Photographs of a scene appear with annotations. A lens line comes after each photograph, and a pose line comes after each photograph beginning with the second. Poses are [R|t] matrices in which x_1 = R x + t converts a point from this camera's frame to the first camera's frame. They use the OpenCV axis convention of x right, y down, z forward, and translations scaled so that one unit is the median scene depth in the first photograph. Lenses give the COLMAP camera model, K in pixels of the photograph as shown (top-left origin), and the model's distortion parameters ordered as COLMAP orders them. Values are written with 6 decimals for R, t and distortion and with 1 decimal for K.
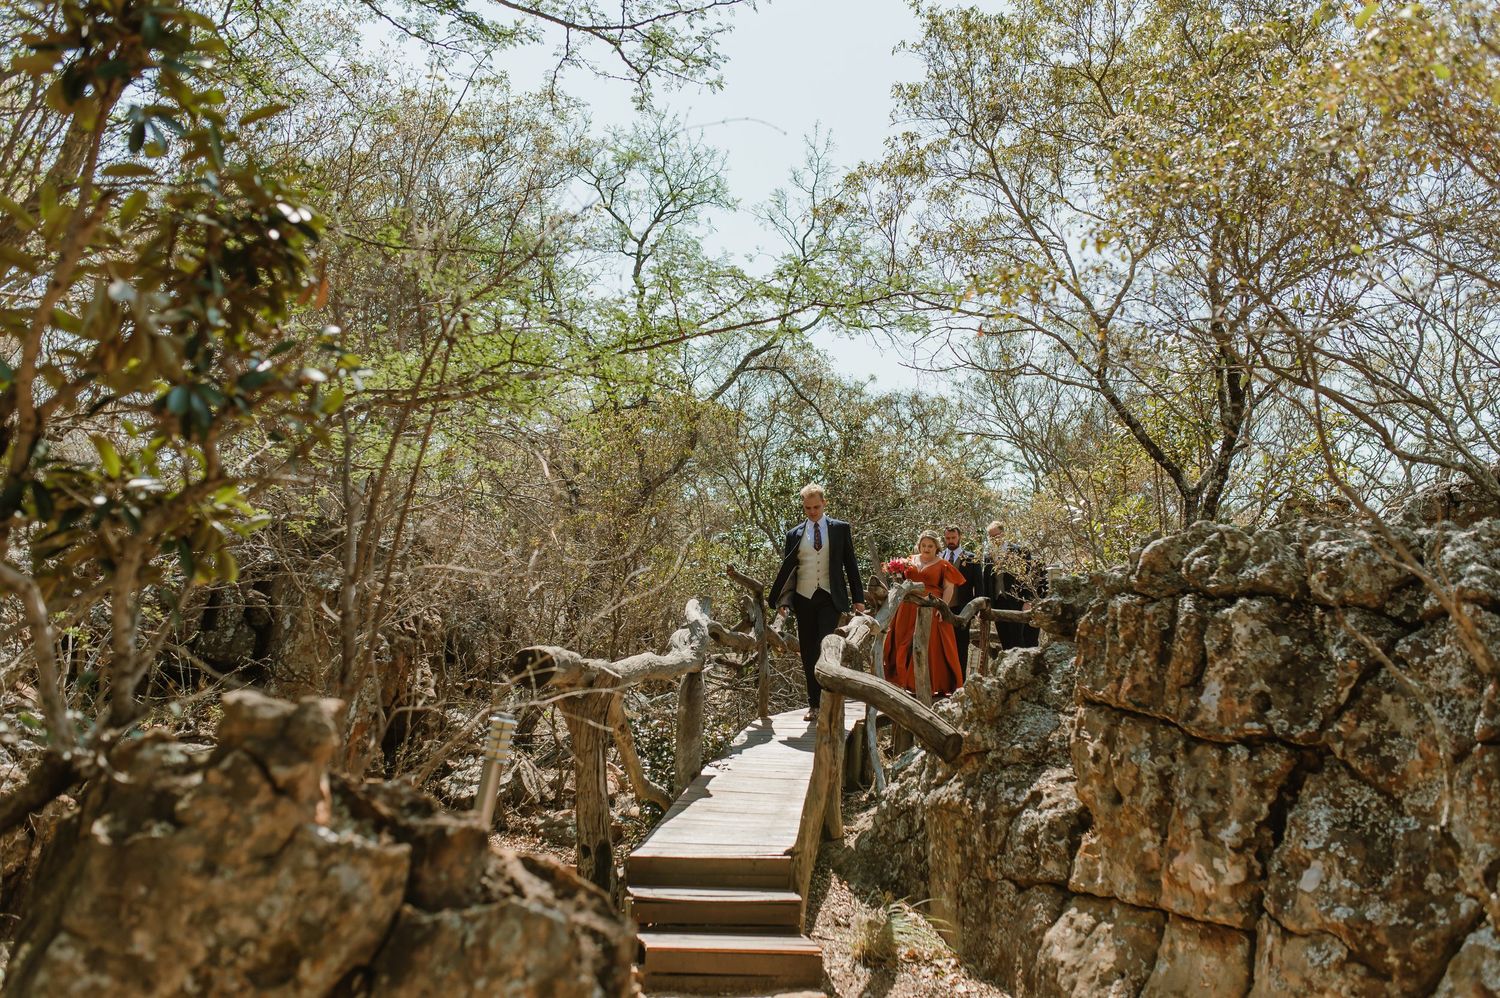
lens RADIAL K [[1350.0, 0, 750.0], [0, 1350.0, 499.0], [0, 0, 1]] dist [-0.007526, -0.004366]
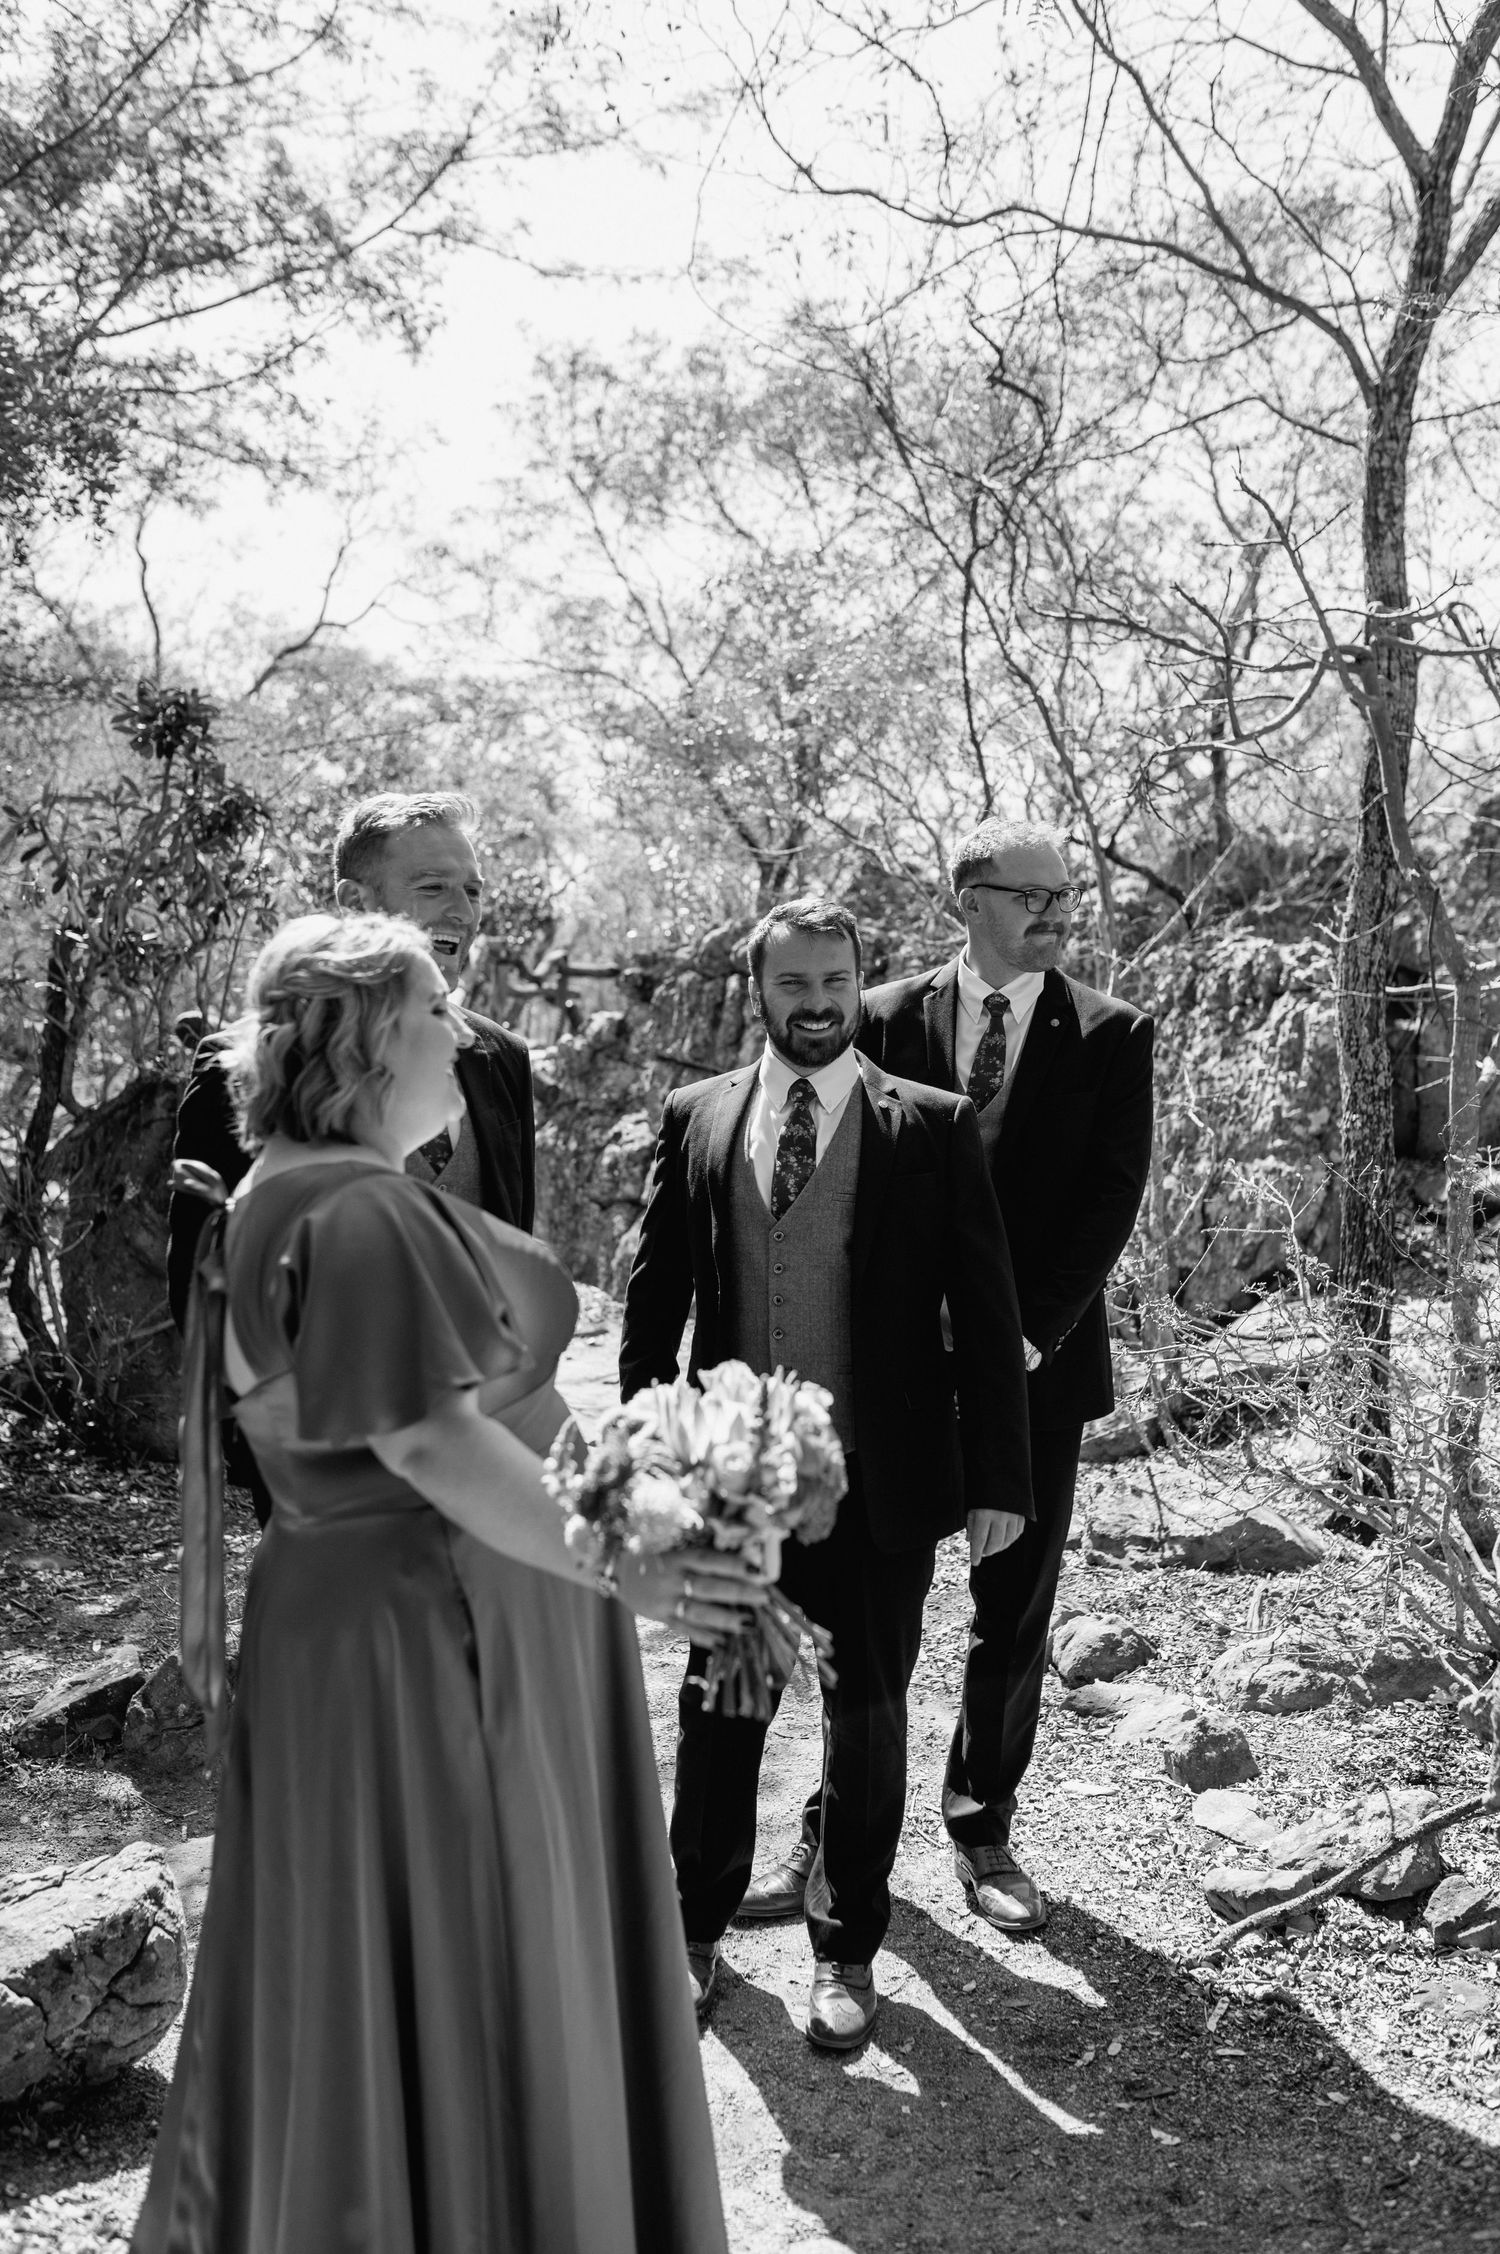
lens RADIAL K [[2028.6, 0, 750.0], [0, 2028.6, 1127.0], [0, 0, 1]] dist [-0.007526, -0.004366]
pose [[0.962462, -0.014466, 0.271029, -0.169312], [-0.032162, 0.985464, 0.166810, -0.097136], [-0.269503, -0.169265, 0.948007, -0.769977]]
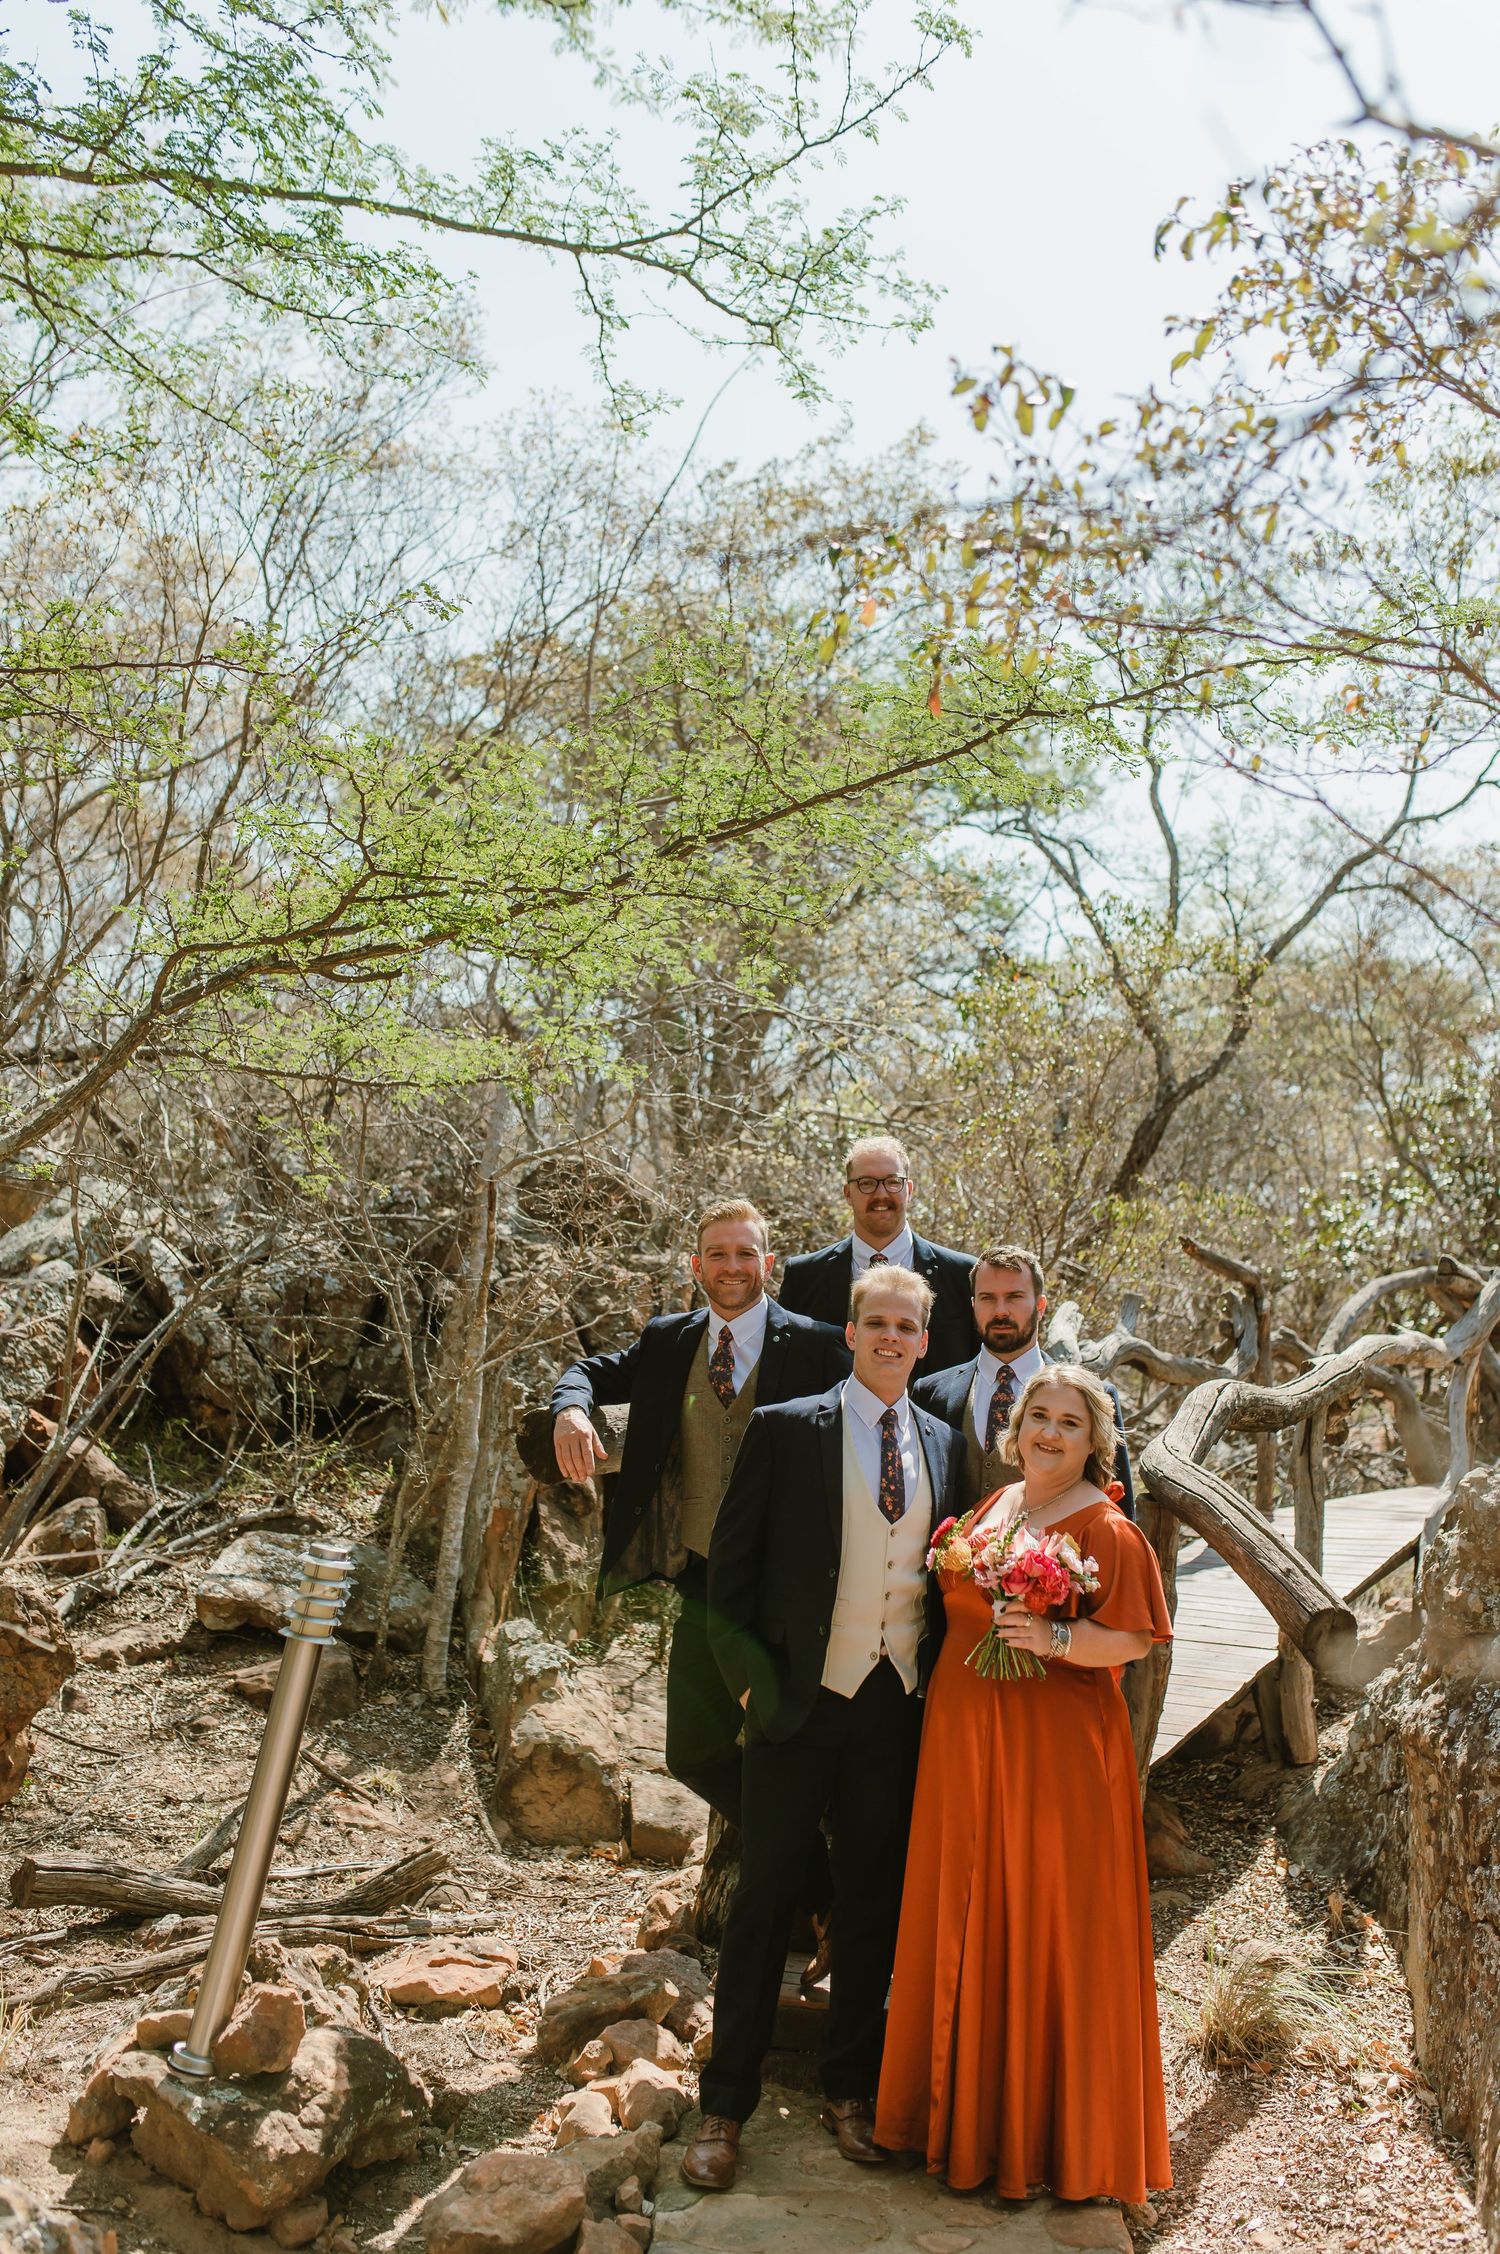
lens RADIAL K [[2028.6, 0, 750.0], [0, 2028.6, 1127.0], [0, 0, 1]] dist [-0.007526, -0.004366]
pose [[0.929045, -0.029491, -0.368789, 0.212518], [0.029103, 0.999555, -0.006615, 0.007773], [0.368820, -0.004587, 0.929489, 0.261724]]
